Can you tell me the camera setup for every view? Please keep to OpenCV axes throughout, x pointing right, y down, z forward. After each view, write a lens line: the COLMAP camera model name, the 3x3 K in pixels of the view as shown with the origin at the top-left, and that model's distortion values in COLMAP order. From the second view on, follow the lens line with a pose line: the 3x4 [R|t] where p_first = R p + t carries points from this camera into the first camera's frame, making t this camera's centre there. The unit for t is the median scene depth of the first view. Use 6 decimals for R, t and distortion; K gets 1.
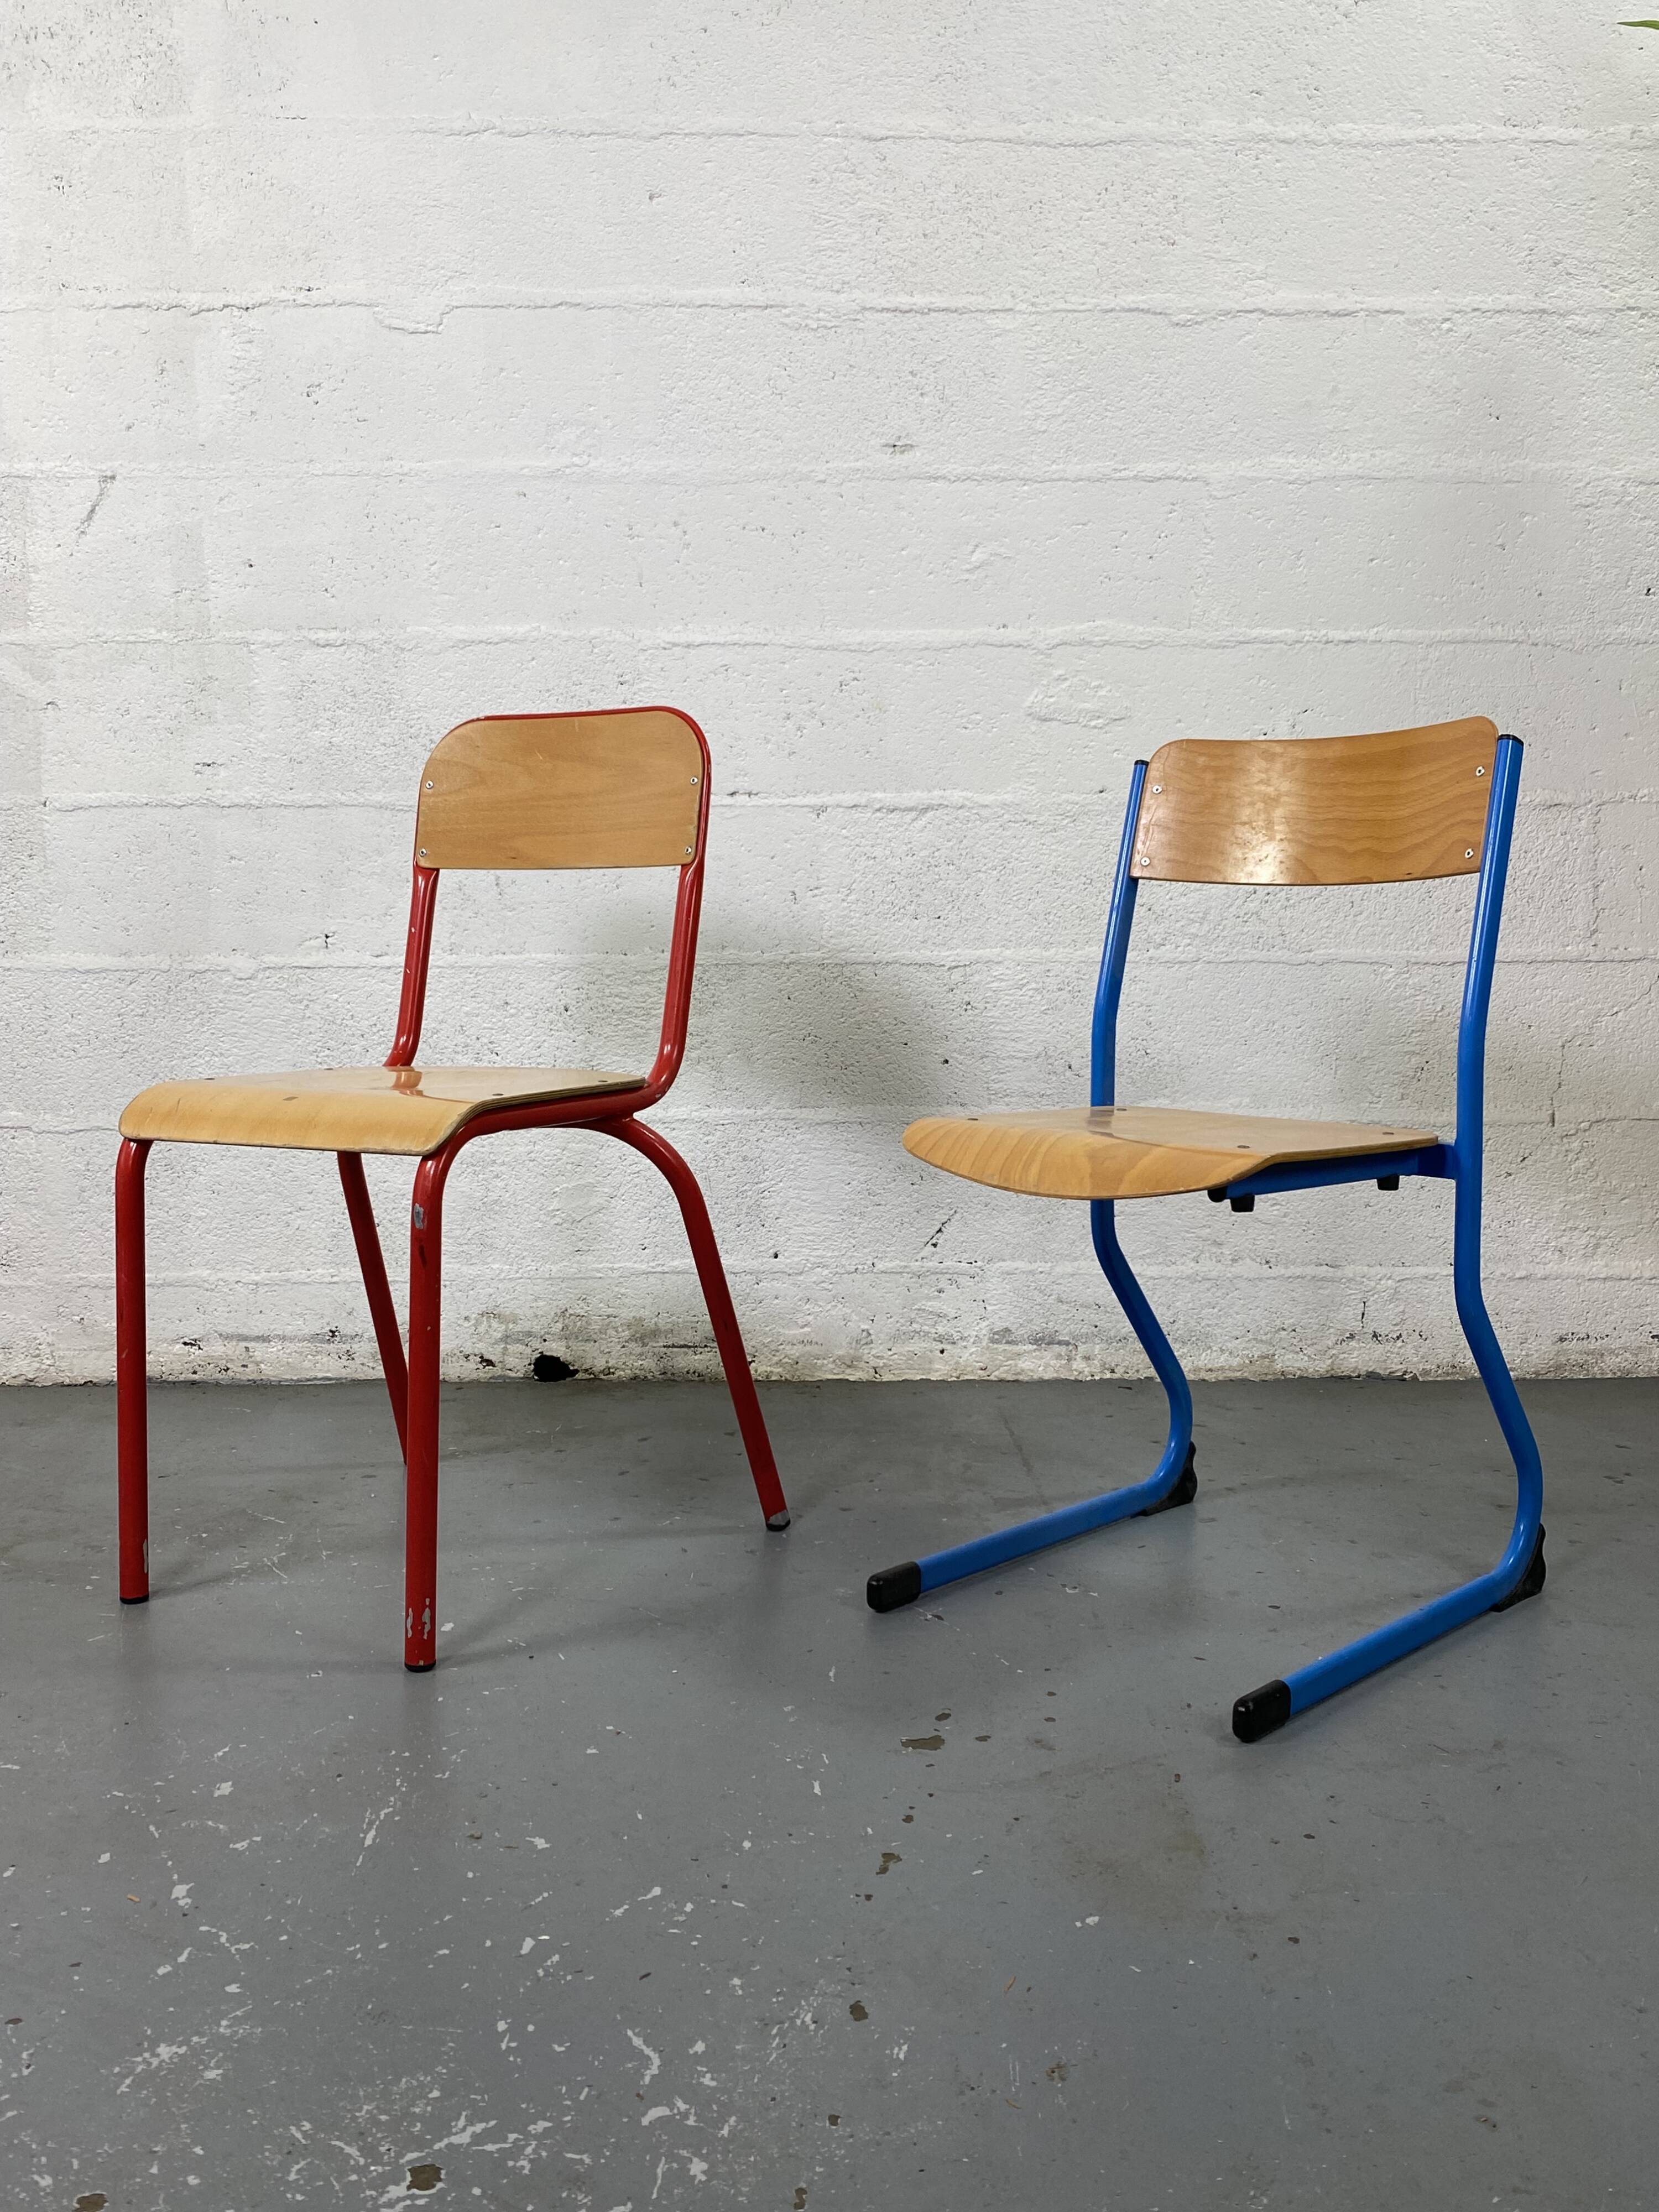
lens RADIAL K [[1930.5, 0, 832.3], [0, 1930.5, 1069.2], [0, 0, 1]] dist [0.019431, -0.016079]
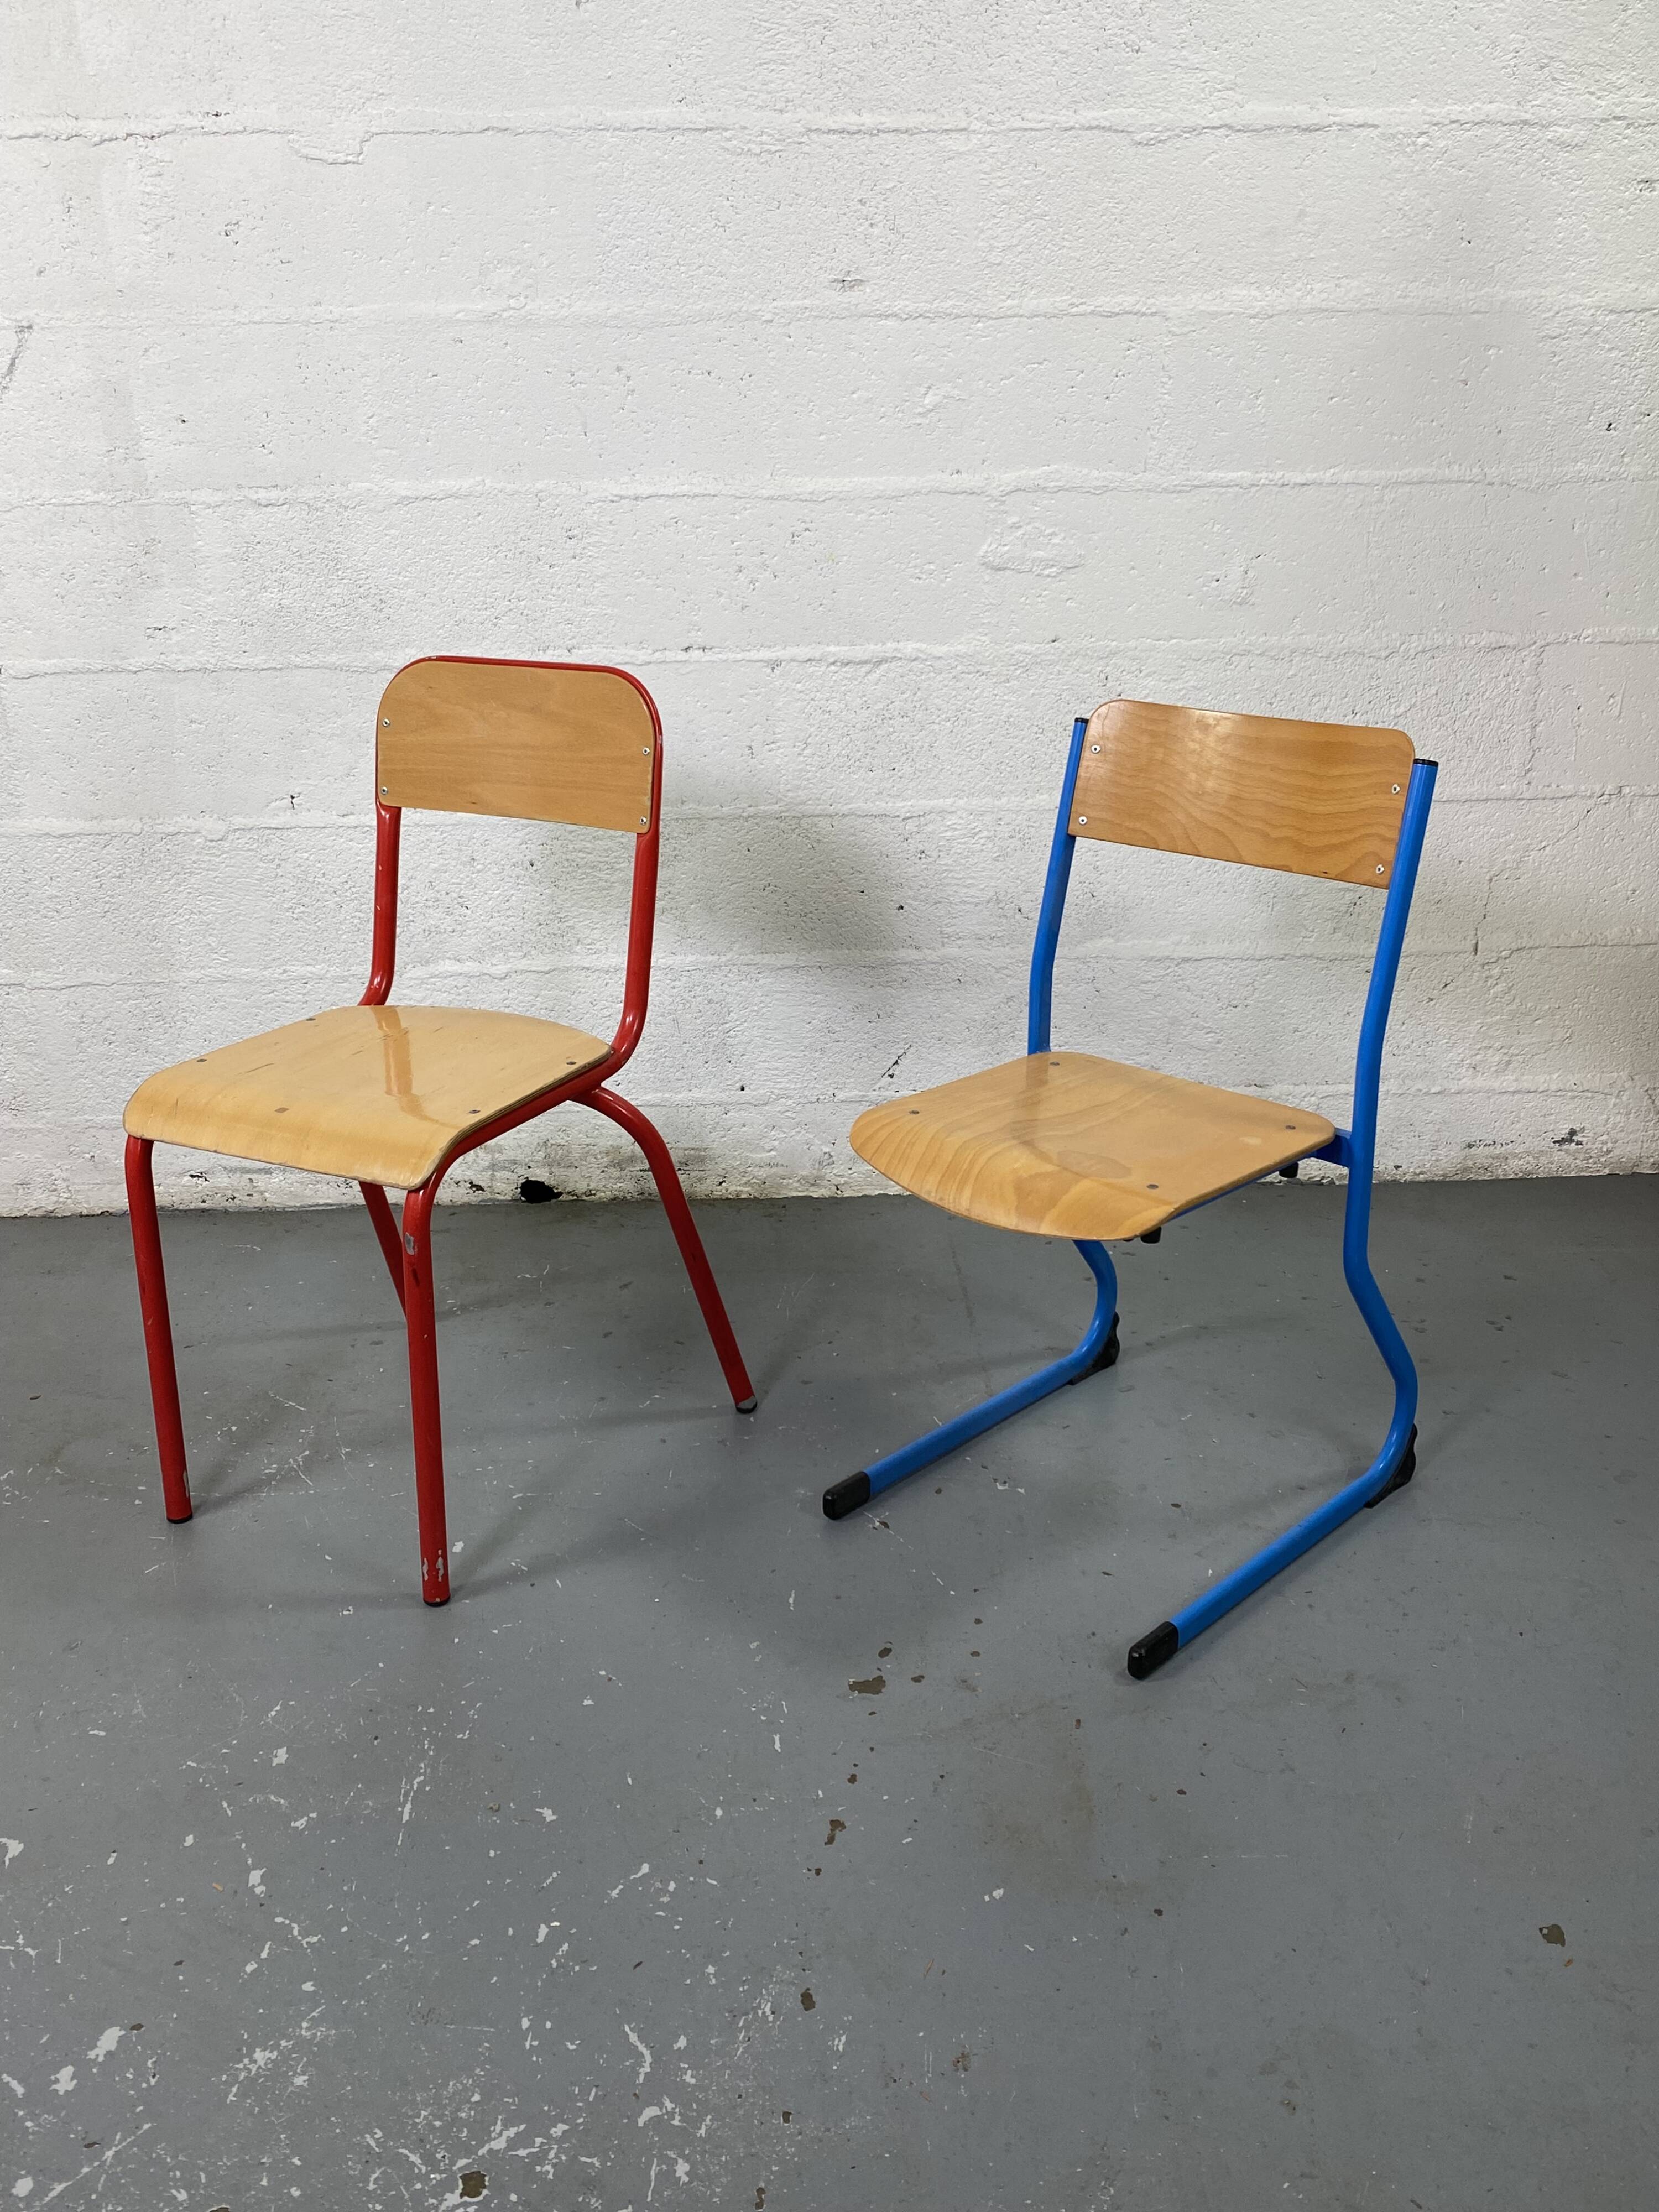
lens RADIAL K [[1930.5, 0, 849.2], [0, 1930.5, 1076.7], [0, 0, 1]] dist [0.019431, -0.016079]
pose [[0.999739, -0.015406, 0.016885, 0.012665], [0.010655, 0.967656, 0.252047, -0.184036], [-0.020222, -0.251801, 0.967568, -0.031687]]
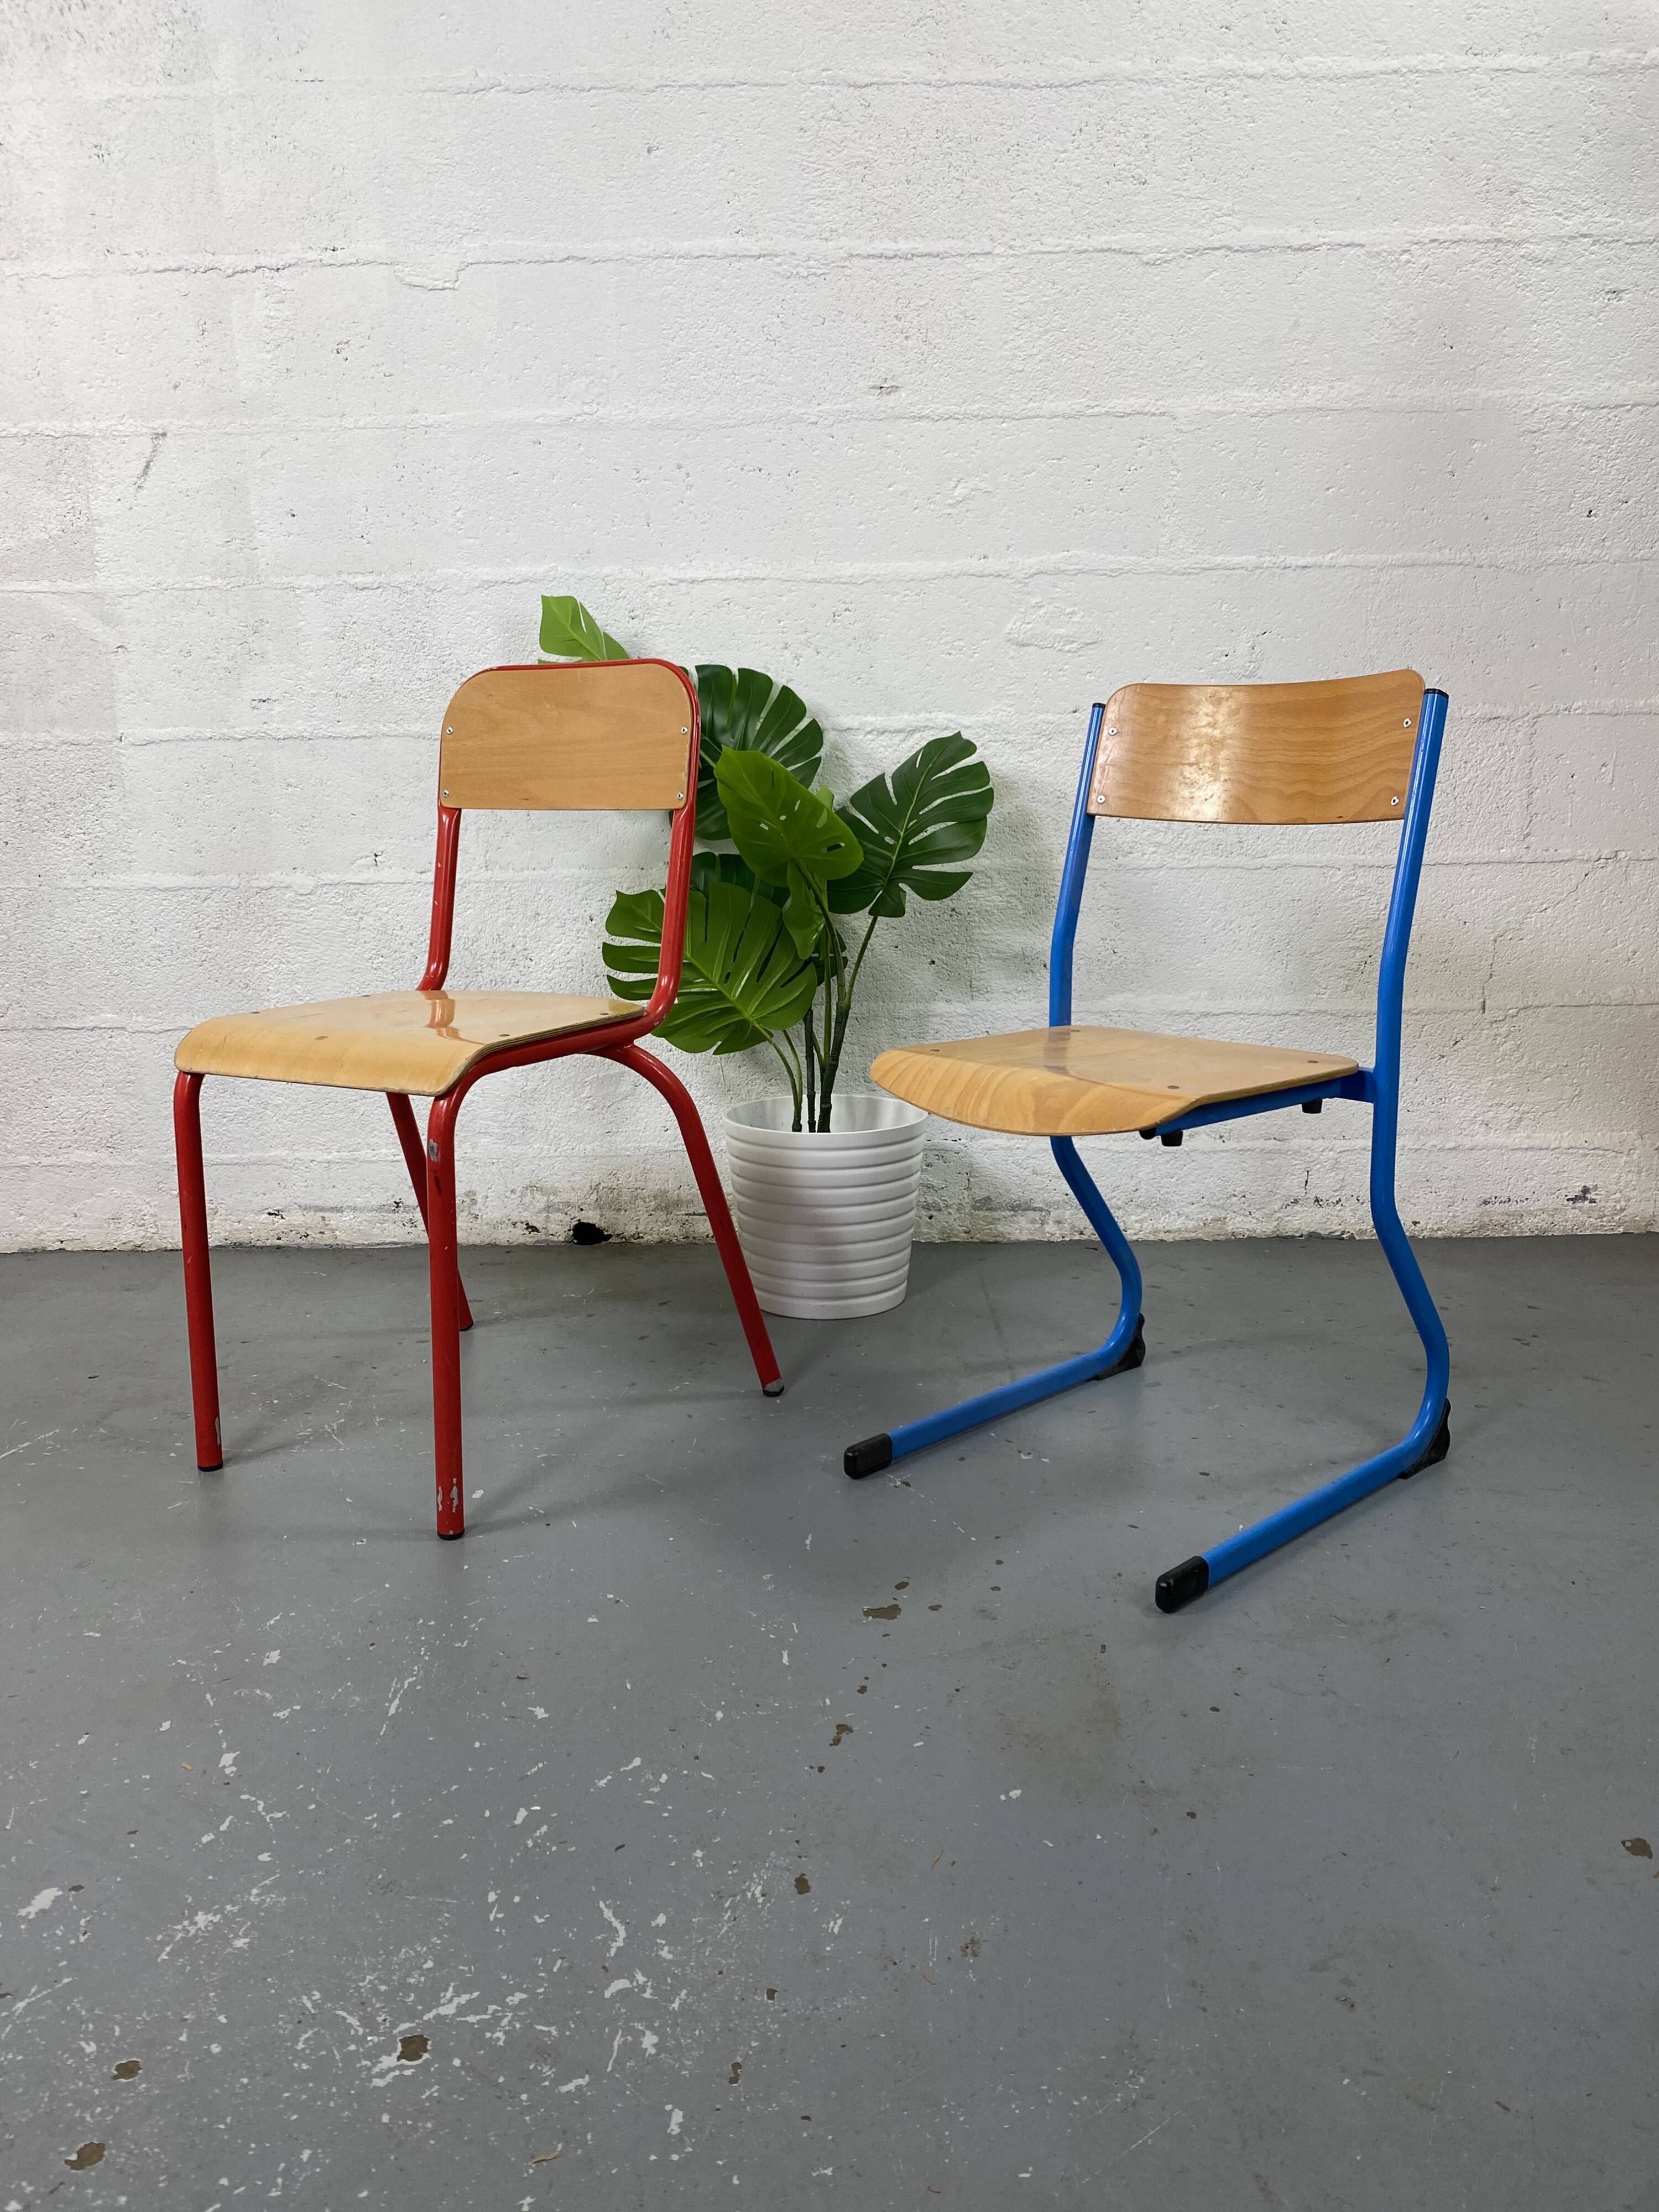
lens RADIAL K [[1680.5, 0, 818.8], [0, 1680.5, 1088.9], [0, 0, 1]] dist [0.015817, -0.010996]
pose [[0.999373, -0.007548, -0.034599, 0.027225], [0.011368, 0.993689, 0.111590, -0.041084], [0.033538, -0.111914, 0.993152, 0.027884]]
